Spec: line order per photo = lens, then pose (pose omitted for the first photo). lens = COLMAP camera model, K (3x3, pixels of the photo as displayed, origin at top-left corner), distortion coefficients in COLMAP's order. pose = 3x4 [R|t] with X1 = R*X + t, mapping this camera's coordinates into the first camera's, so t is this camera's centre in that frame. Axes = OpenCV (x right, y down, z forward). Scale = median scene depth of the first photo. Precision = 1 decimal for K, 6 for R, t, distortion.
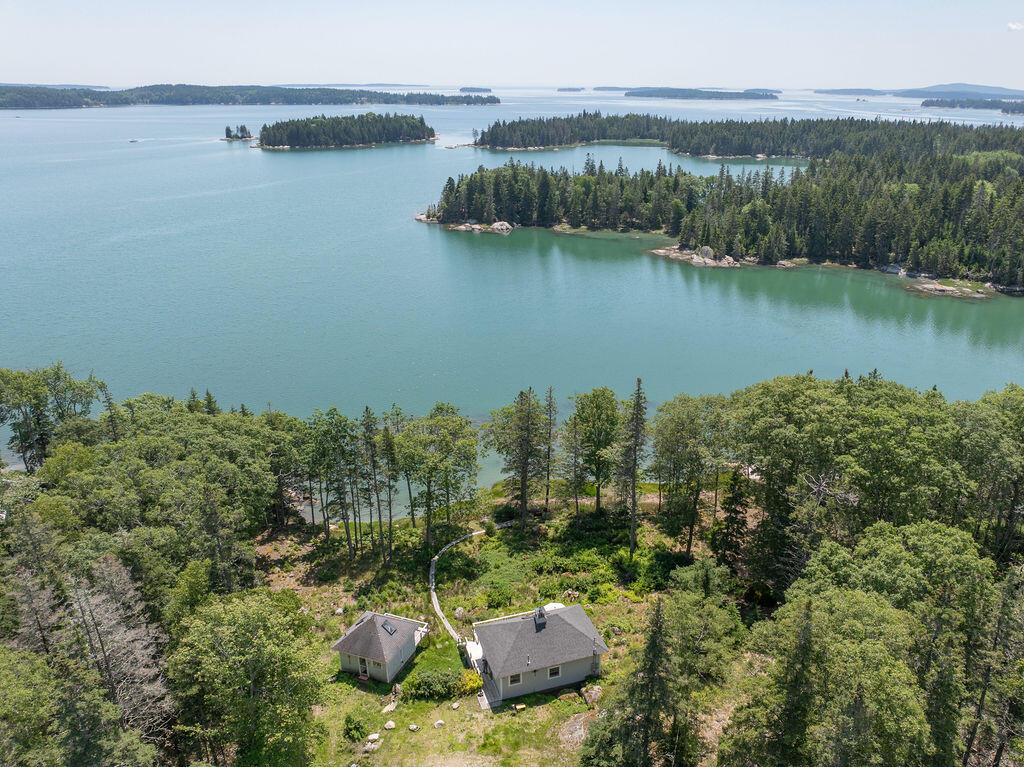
lens RADIAL K [[734.3, 0, 519.8], [0, 734.3, 383.9], [0, 0, 1]] dist [-0.029969, 0.004594]
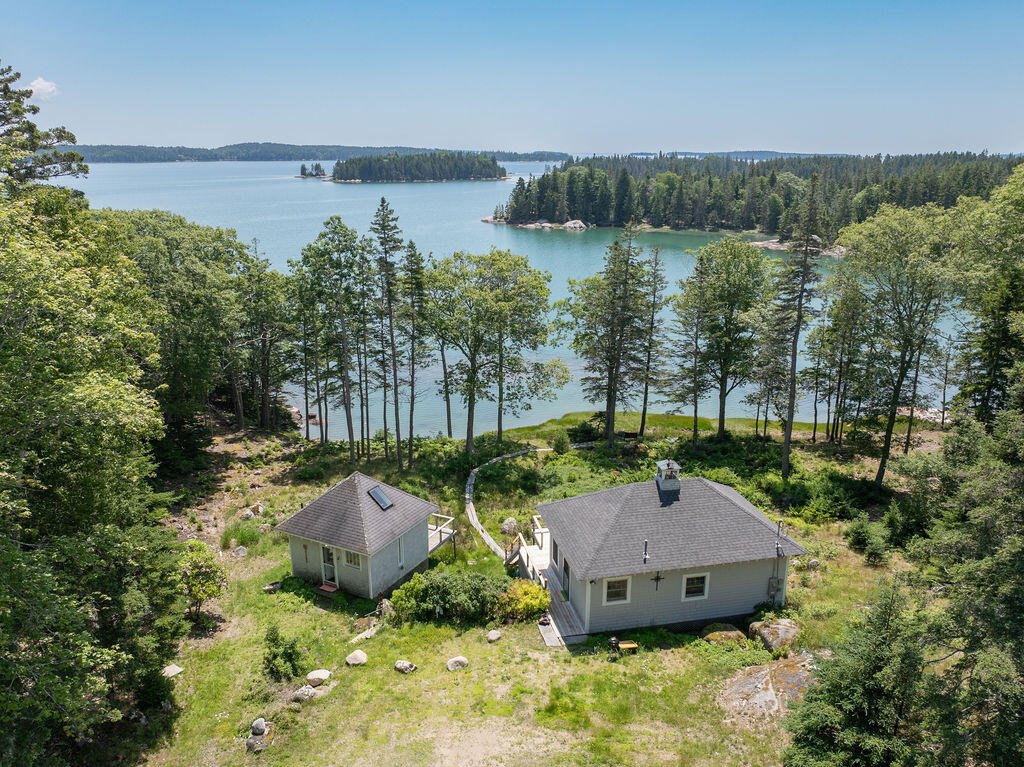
lens RADIAL K [[734.3, 0, 505.8], [0, 734.3, 382.2], [0, 0, 1]] dist [-0.029969, 0.004594]
pose [[0.993855, 0.035260, -0.104922, -0.028878], [-0.045429, 0.994328, -0.096164, 0.268196], [0.100936, 0.100340, 0.989820, 0.417365]]
